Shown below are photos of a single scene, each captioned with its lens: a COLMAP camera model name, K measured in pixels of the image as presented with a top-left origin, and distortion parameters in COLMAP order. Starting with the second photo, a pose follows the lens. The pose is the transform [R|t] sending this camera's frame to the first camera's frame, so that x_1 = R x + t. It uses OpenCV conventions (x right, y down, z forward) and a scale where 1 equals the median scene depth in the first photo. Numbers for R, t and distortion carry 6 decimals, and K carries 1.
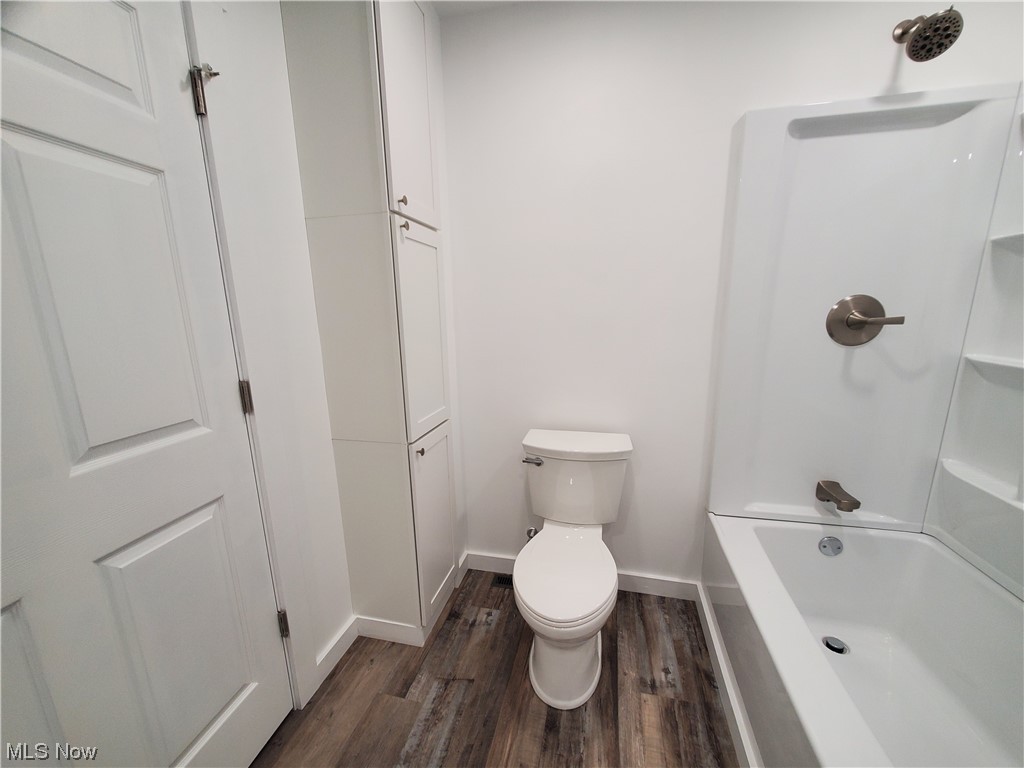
lens RADIAL K [[405.2, 0, 505.0], [0, 405.2, 385.2], [0, 0, 1]] dist [0.001106, -0.000887]
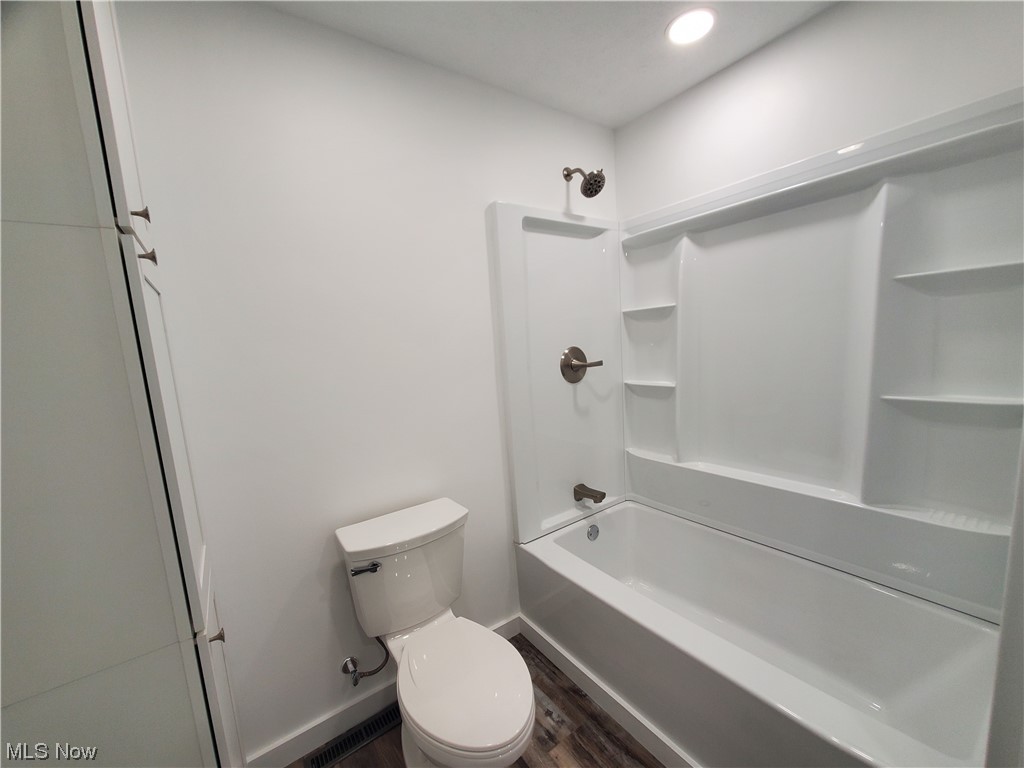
lens RADIAL K [[405.2, 0, 506.7], [0, 405.2, 391.8], [0, 0, 1]] dist [0.001106, -0.000887]
pose [[0.656157, -0.117886, 0.745360, -0.337957], [0.201500, 0.979230, -0.022511, -0.086611], [-0.727225, 0.164960, 0.666283, 0.264550]]
